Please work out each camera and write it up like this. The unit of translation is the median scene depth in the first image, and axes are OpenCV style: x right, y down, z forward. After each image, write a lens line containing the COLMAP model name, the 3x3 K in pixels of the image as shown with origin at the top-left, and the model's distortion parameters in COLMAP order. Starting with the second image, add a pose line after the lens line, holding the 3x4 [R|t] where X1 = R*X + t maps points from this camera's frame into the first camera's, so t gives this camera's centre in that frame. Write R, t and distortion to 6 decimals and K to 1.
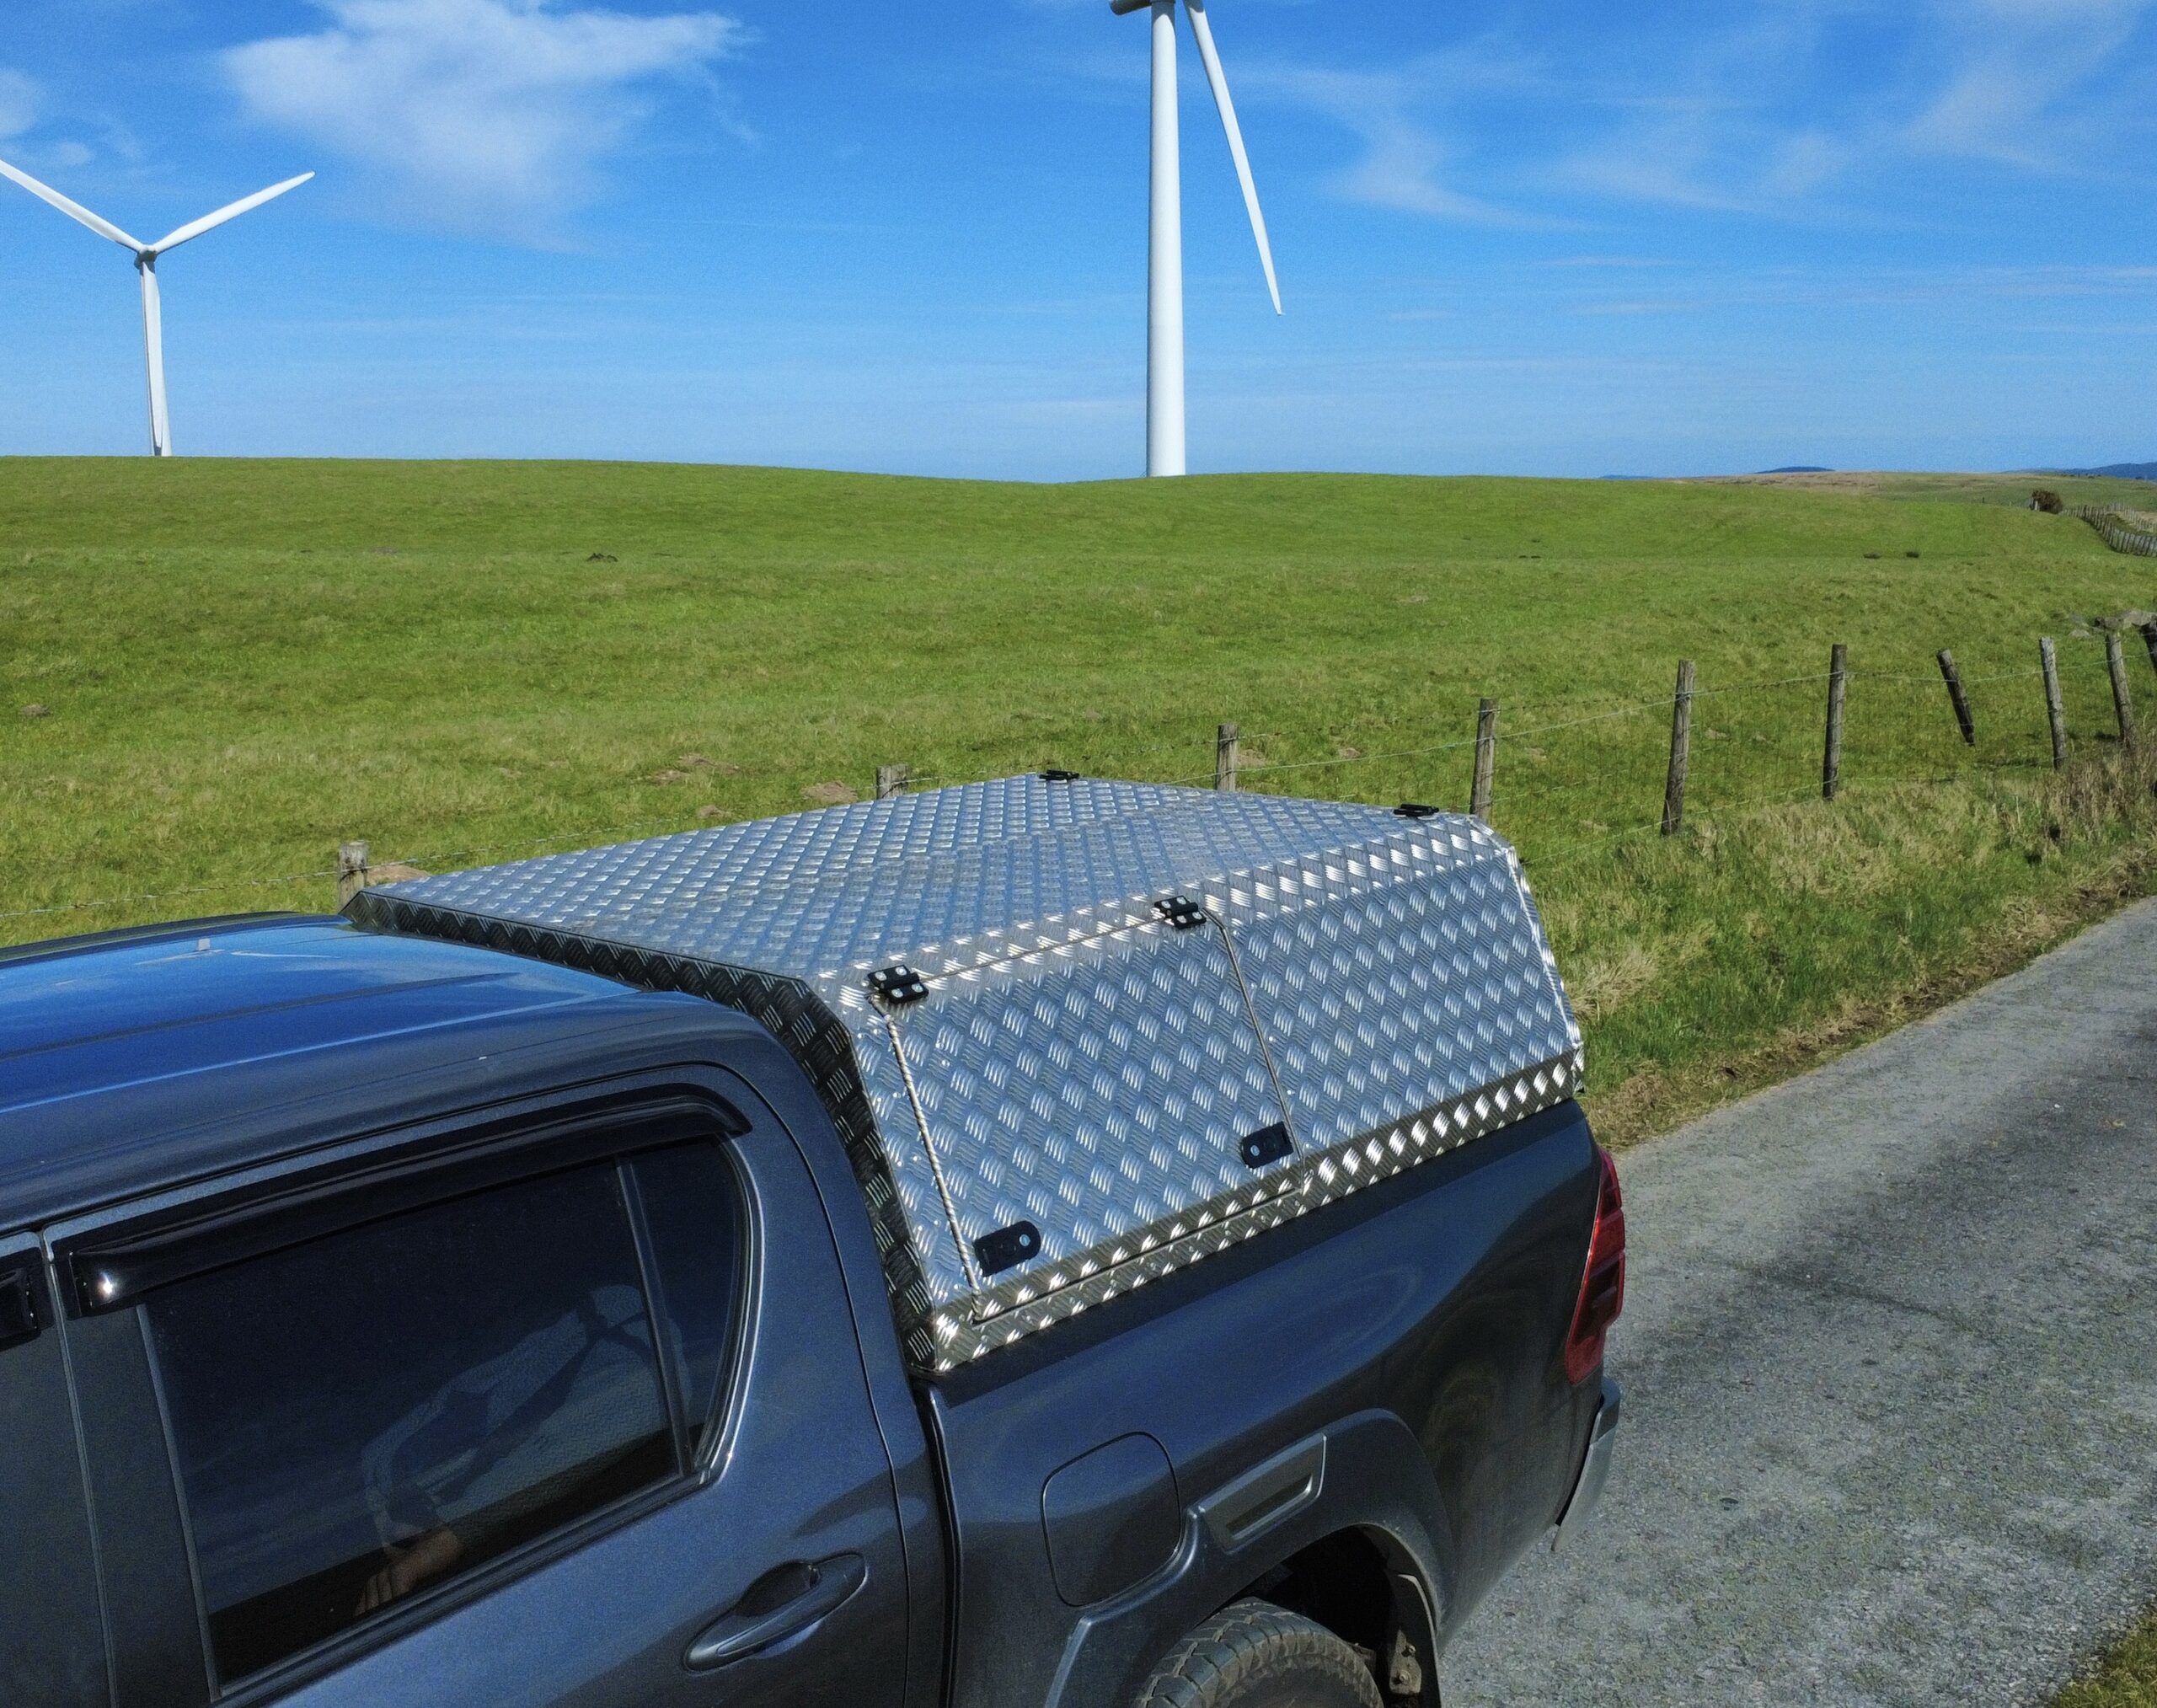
lens RADIAL K [[2334.3, 0, 1110.4], [0, 2334.3, 860.3], [0, 0, 1]] dist [0.131658, -0.000982]
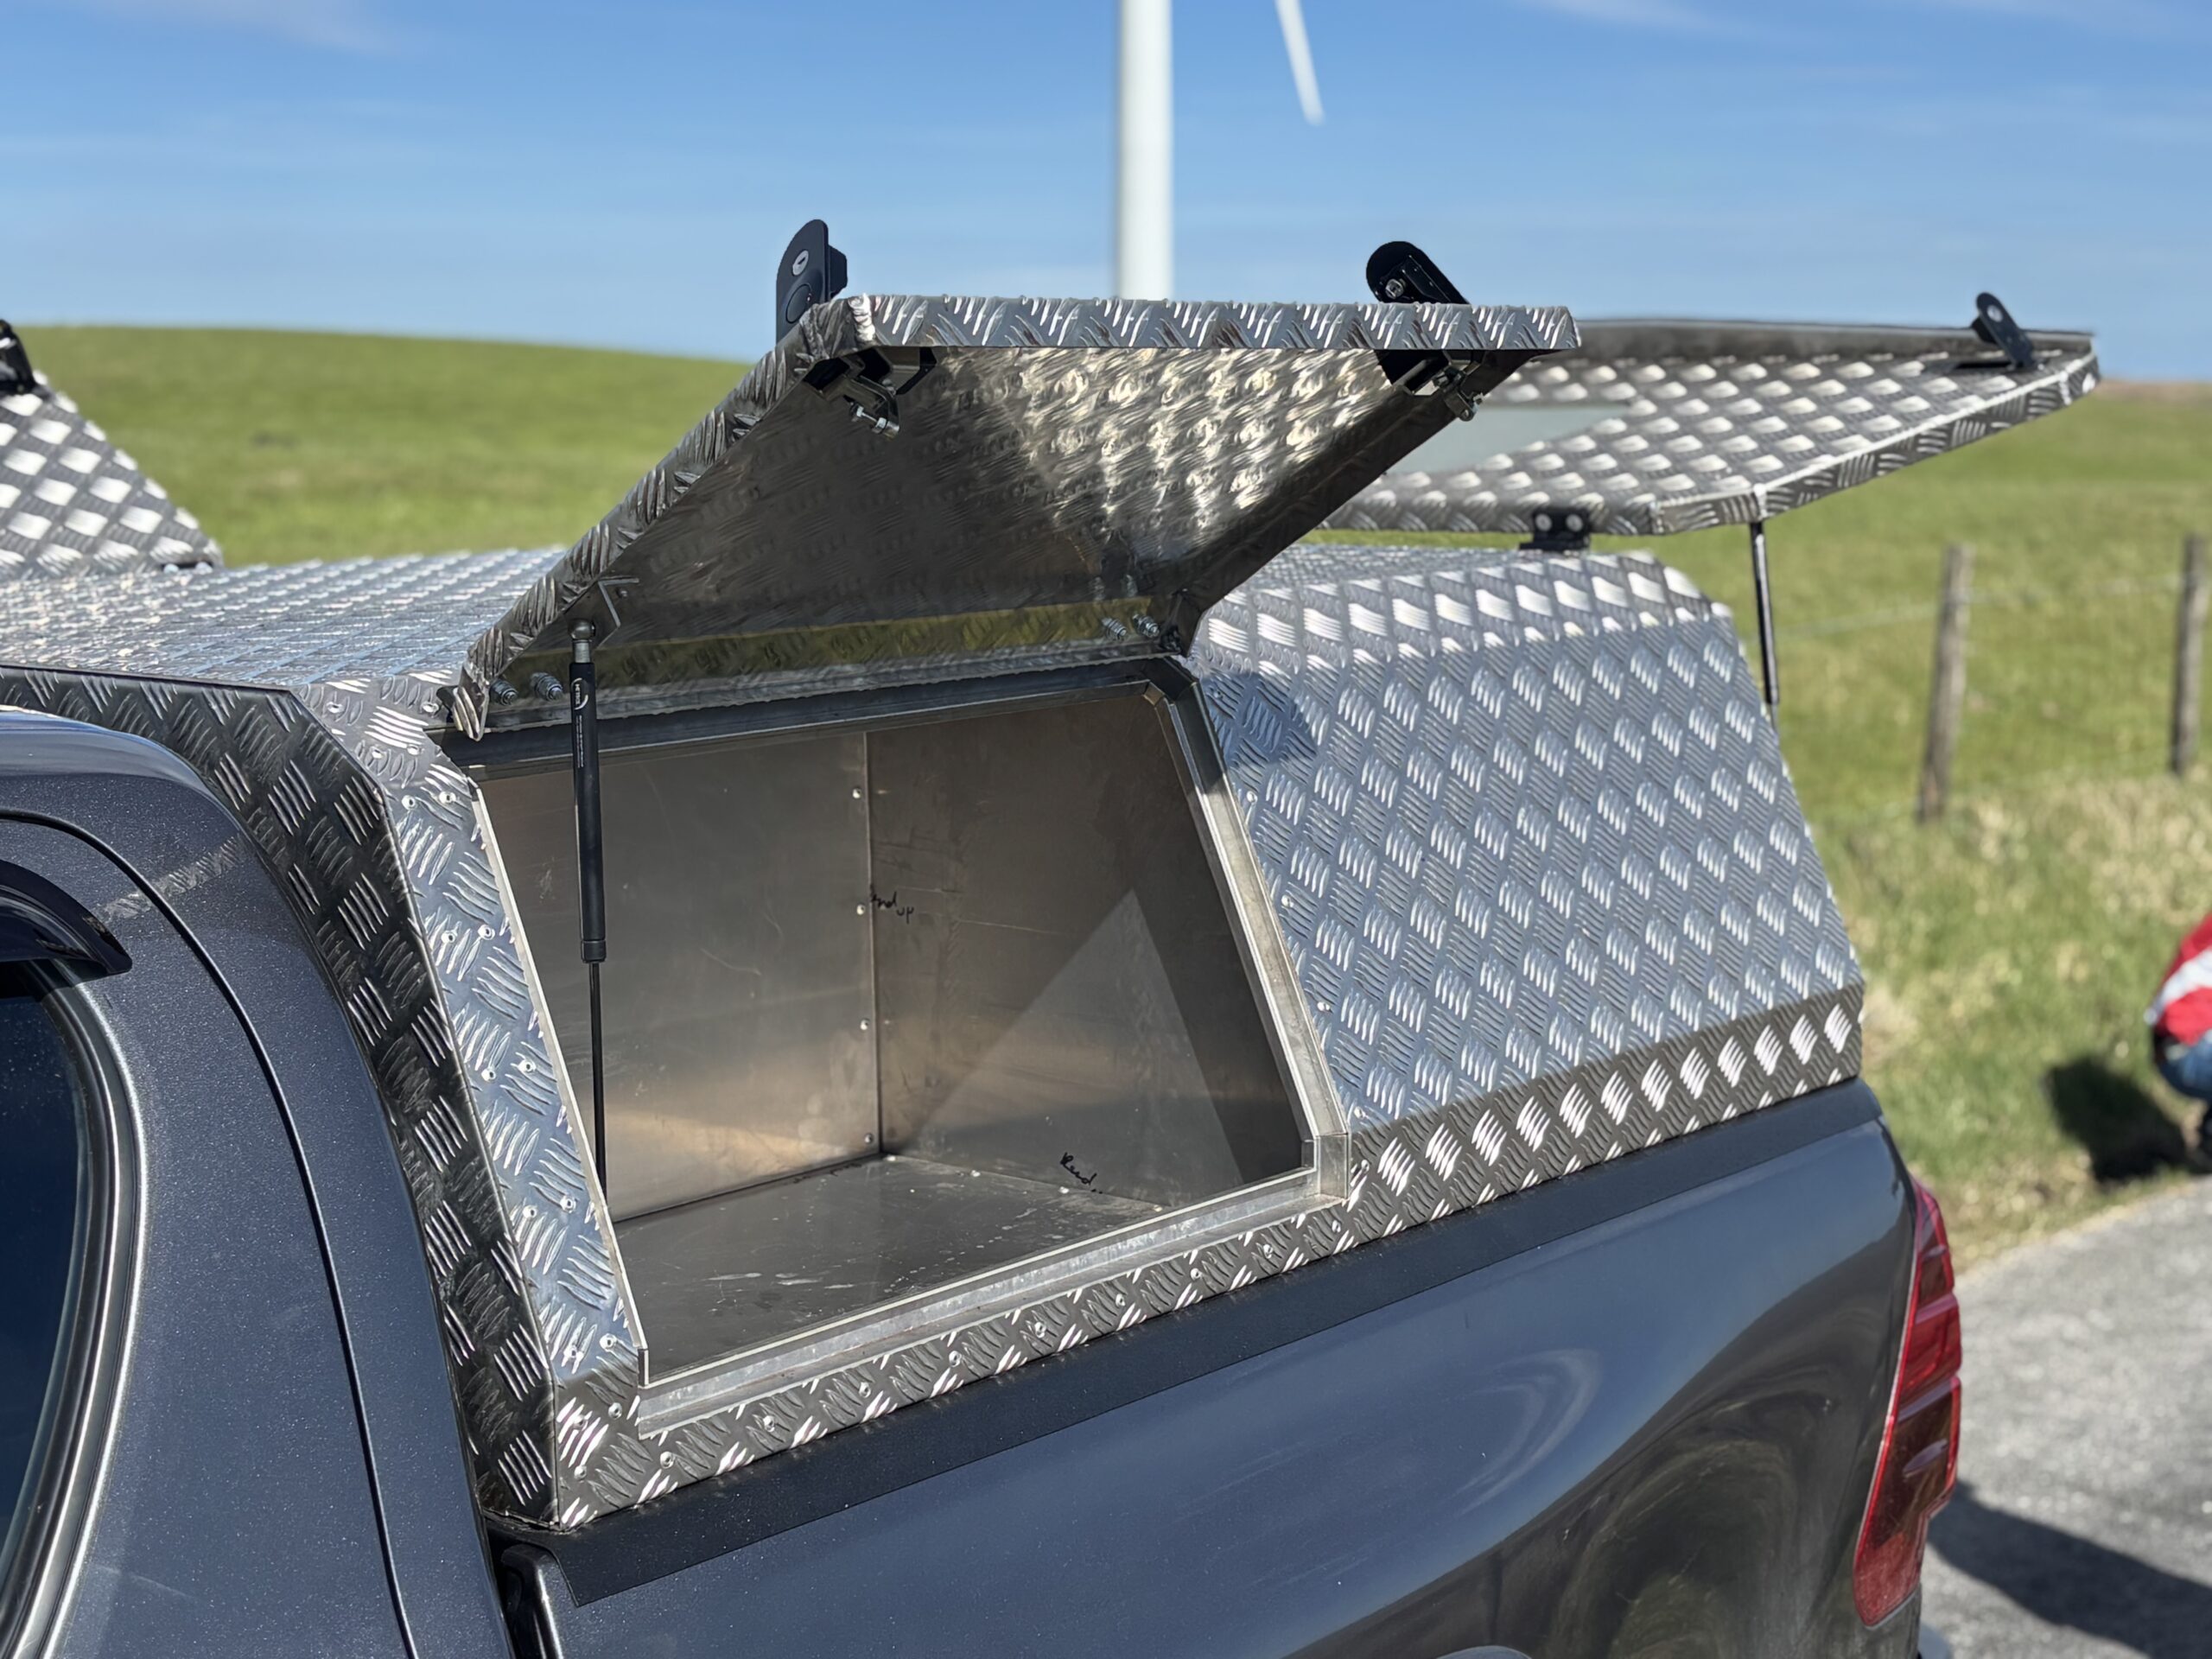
lens RADIAL K [[3262.0, 0, 1106.0], [0, 3262.0, 829.5], [0, 0, 1]] dist [0.285084, -0.646179]
pose [[0.999891, 0.010084, 0.010763, 0.020115], [-0.009468, 0.998395, -0.055828, 0.091258], [-0.011309, 0.055721, 0.998382, 0.267891]]
